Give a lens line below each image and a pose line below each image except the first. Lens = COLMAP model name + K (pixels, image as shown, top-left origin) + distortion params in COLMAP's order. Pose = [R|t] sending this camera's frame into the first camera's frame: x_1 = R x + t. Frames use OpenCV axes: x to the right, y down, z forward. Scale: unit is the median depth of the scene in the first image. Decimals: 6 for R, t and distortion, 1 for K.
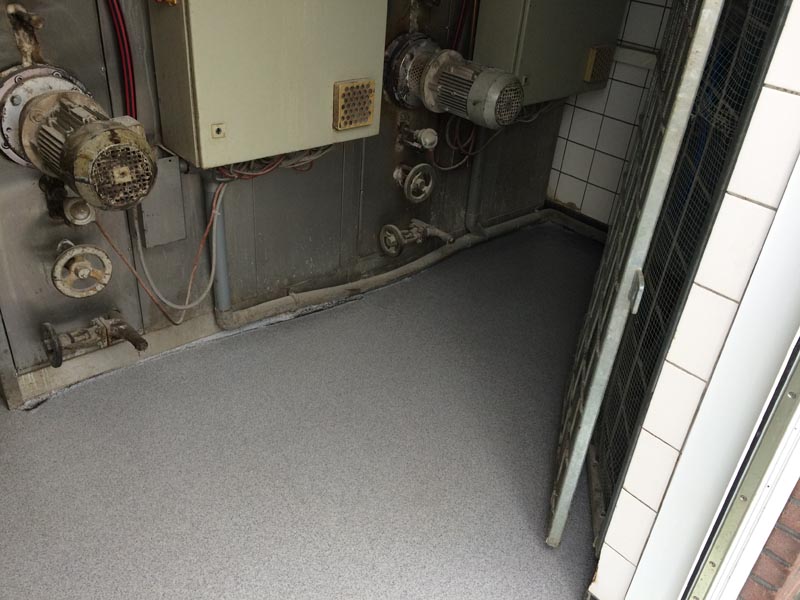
lens RADIAL K [[679.1, 0, 396.8], [0, 679.1, 300.9], [0, 0, 1]] dist [0.056741, -0.082175]
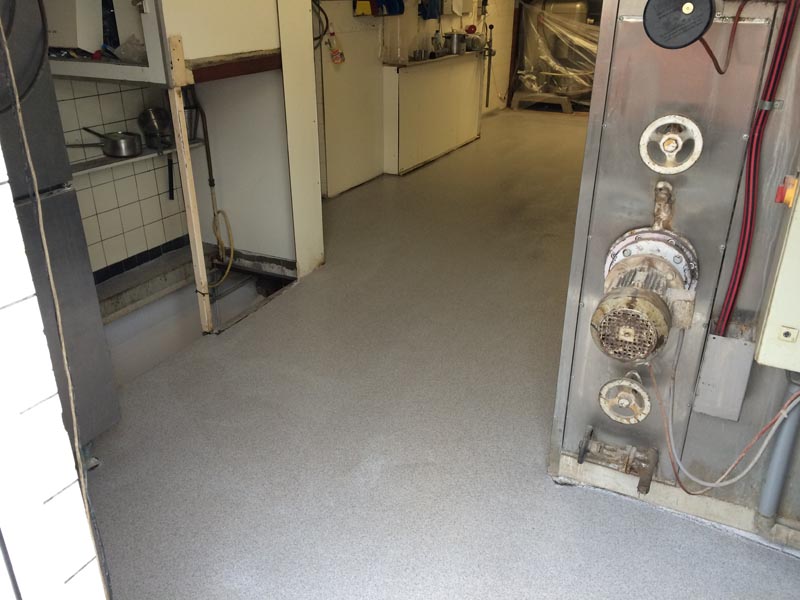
lens RADIAL K [[679.1, 0, 397.3], [0, 679.1, 297.4], [0, 0, 1]] dist [0.056741, -0.082175]
pose [[0.374680, 0.309568, -0.873947, 0.334864], [-0.461626, 0.879755, 0.113716, -0.148297], [0.804062, 0.360830, 0.472531, 0.102121]]
